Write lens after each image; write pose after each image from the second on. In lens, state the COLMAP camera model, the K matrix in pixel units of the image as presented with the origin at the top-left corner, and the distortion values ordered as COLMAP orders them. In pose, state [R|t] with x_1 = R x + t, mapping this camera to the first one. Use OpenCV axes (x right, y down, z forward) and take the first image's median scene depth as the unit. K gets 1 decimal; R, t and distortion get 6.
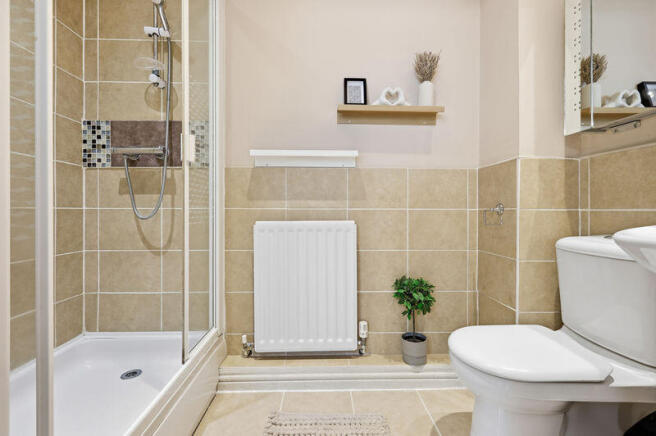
lens RADIAL K [[289.0, 0, 327.7], [0, 289.0, 214.2], [0, 0, 1]] dist [0.012035, -0.001094]
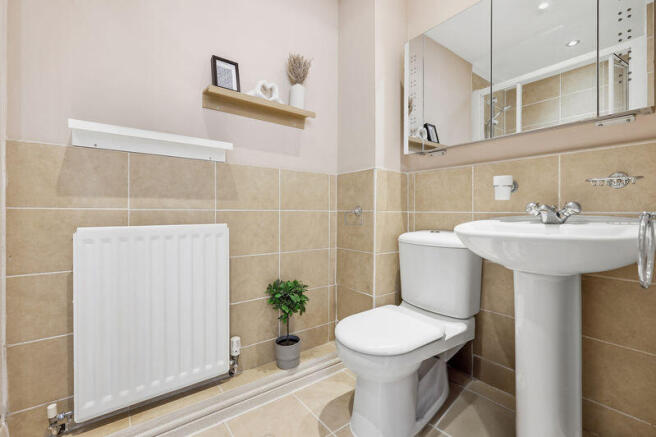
lens RADIAL K [[289.0, 0, 327.4], [0, 289.0, 216.1], [0, 0, 1]] dist [0.012035, -0.001094]
pose [[0.818909, -0.005919, 0.573893, -0.157974], [0.005177, 0.999982, 0.002927, -0.000864], [-0.573900, 0.000574, 0.818925, 0.114419]]
